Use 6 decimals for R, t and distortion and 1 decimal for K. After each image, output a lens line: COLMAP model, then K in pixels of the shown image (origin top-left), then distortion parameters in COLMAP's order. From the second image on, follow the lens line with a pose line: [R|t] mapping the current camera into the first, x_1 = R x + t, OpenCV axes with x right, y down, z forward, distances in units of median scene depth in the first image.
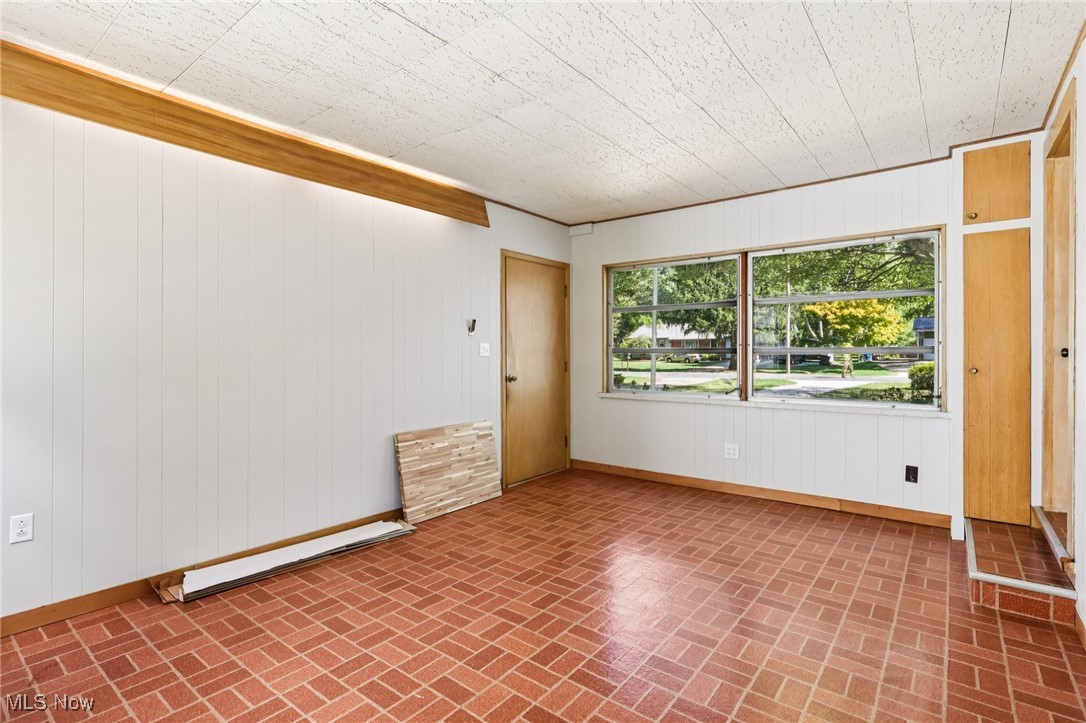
lens RADIAL K [[525.6, 0, 527.8], [0, 525.6, 353.7], [0, 0, 1]] dist [-0.000808, 0.000058]
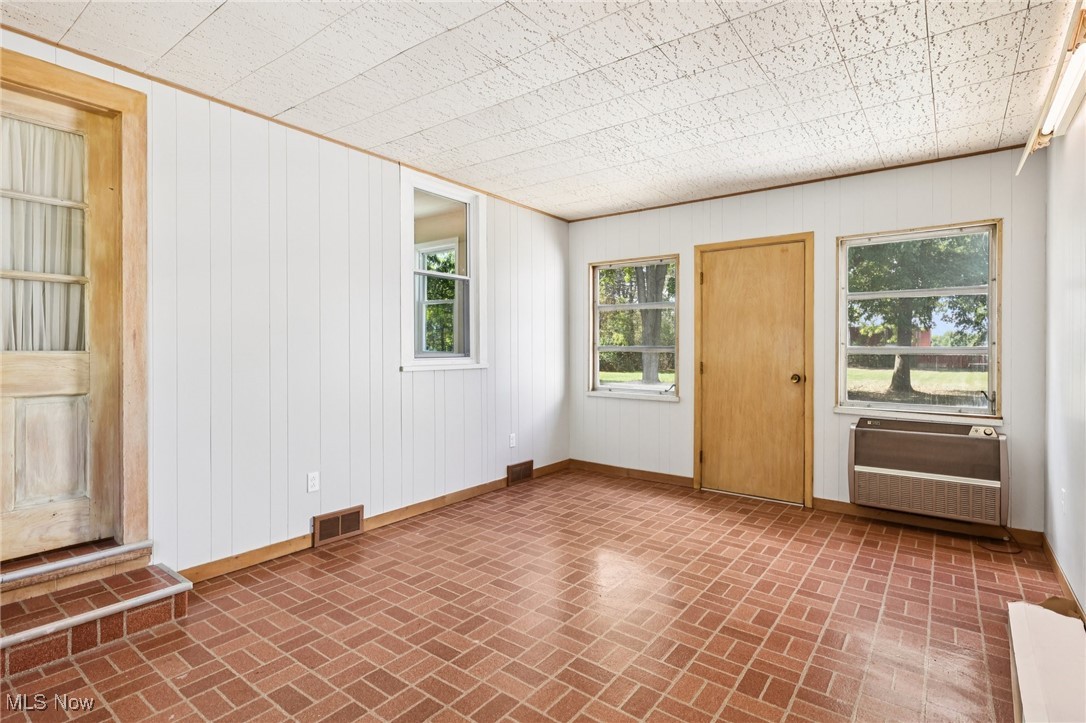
lens RADIAL K [[530.0, 0, 544.0], [0, 530.0, 350.0], [0, 0, 1]] dist [0.000213, 0.000240]
pose [[-0.999016, 0.001169, -0.044342, 0.191893], [0.001299, 0.999995, -0.002915, -0.006141], [0.044339, -0.002970, -0.999012, 1.489133]]
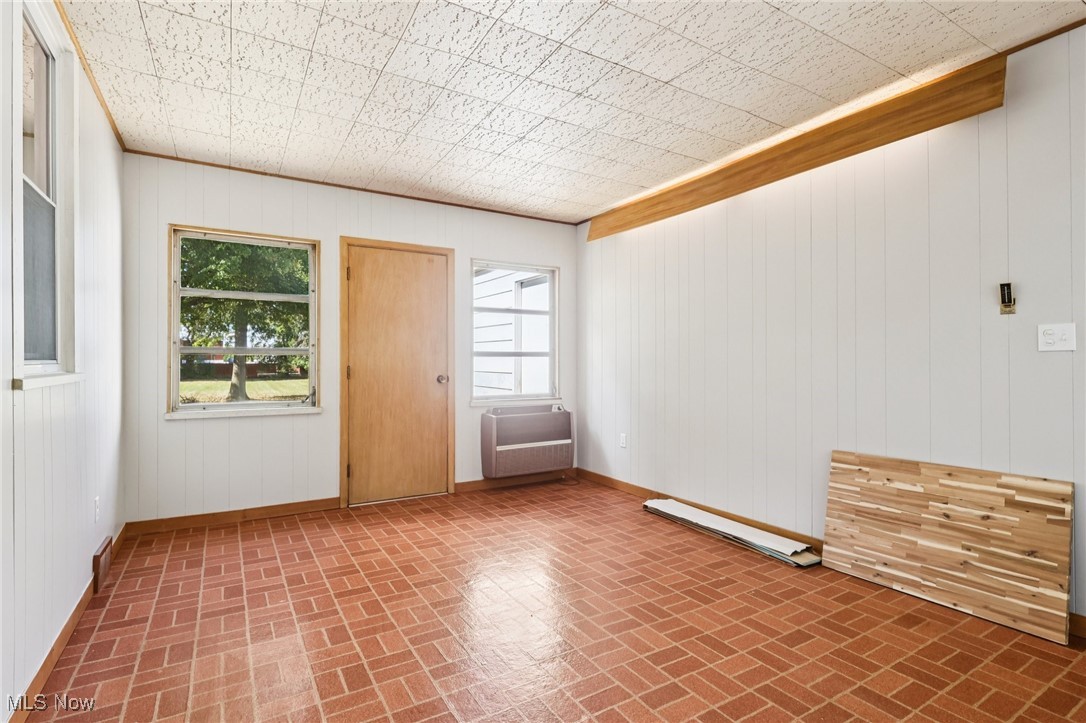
lens RADIAL K [[521.0, 0, 536.4], [0, 521.0, 355.8], [0, 0, 1]] dist [-0.002323, 0.000089]
pose [[-0.339401, -0.006931, -0.940616, 0.736530], [0.007830, 0.999917, -0.010193, 0.014264], [0.940609, -0.010825, -0.339318, 0.950071]]
